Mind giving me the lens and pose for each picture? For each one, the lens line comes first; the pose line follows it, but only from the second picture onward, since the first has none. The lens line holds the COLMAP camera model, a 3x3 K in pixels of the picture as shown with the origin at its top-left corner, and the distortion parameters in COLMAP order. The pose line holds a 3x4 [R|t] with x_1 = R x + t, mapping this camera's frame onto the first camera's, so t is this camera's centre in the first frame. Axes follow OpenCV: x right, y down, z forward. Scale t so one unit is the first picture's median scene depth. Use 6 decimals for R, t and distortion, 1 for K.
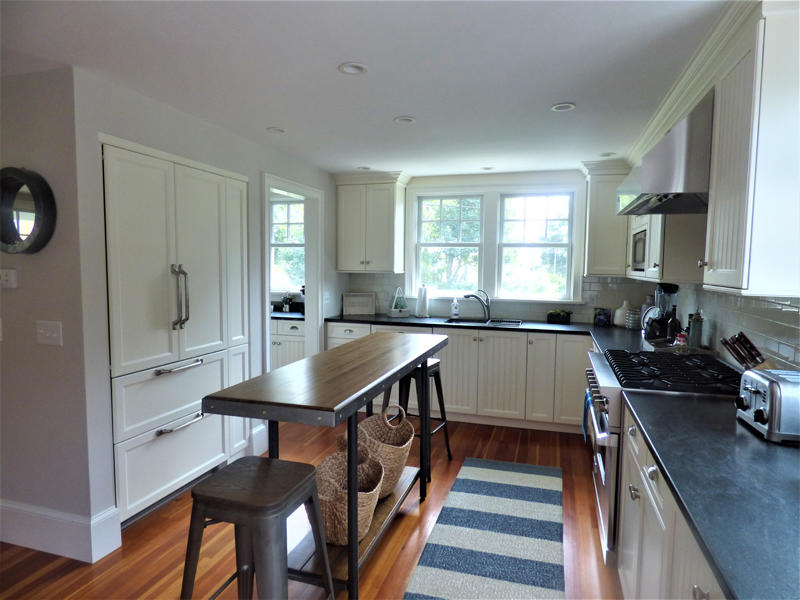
lens RADIAL K [[479.2, 0, 400.0], [0, 479.2, 300.0], [0, 0, 1]] dist [0.000100, 0.000210]
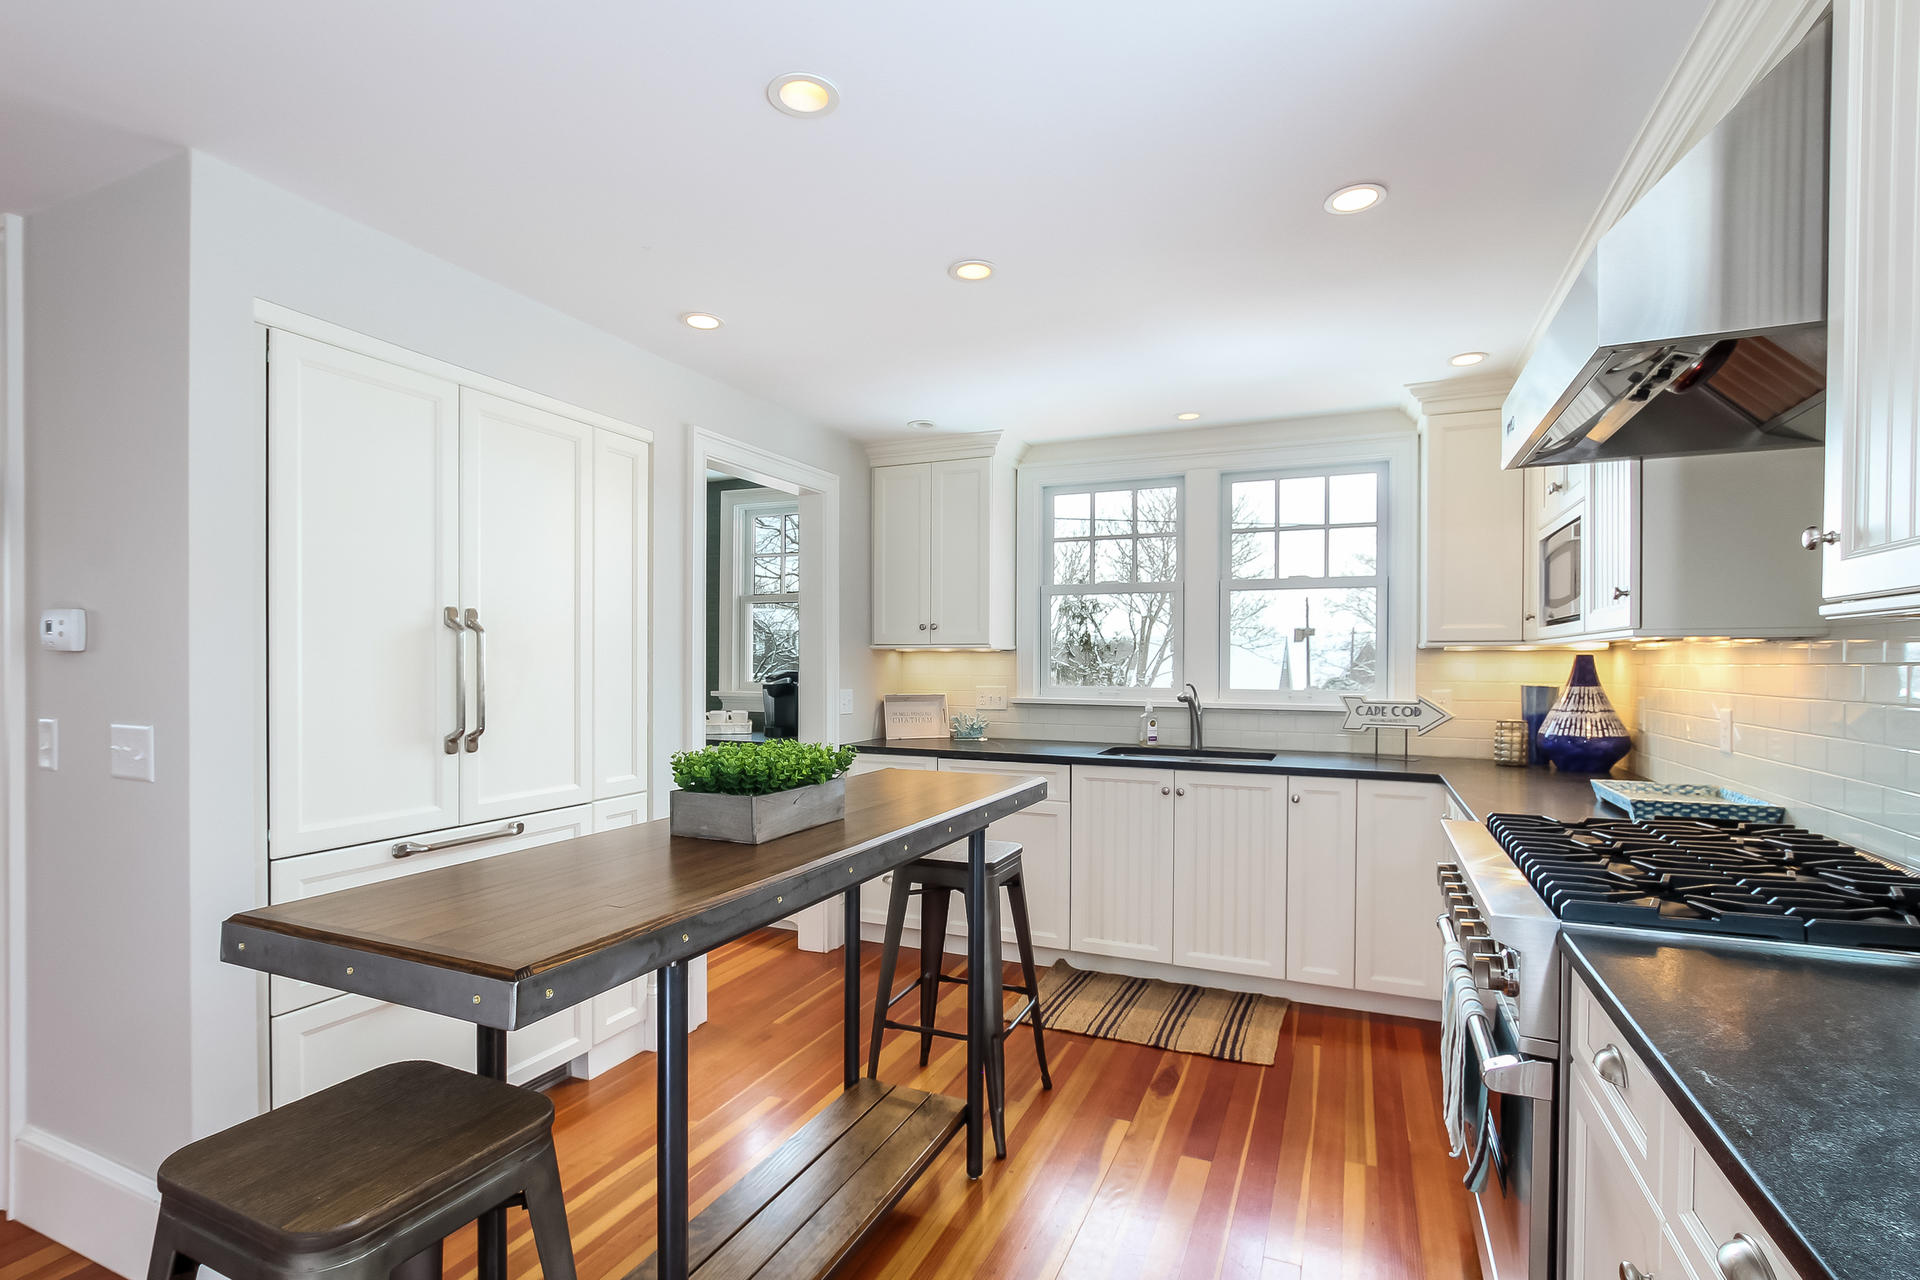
lens RADIAL K [[893.2, 0, 937.5], [0, 893.2, 667.6], [0, 0, 1]] dist [-0.028156, 0.008019]
pose [[0.992139, -0.005870, -0.125005, 0.079131], [-0.002301, 0.997875, -0.065122, 0.034036], [0.125122, 0.064897, 0.990017, 0.236756]]
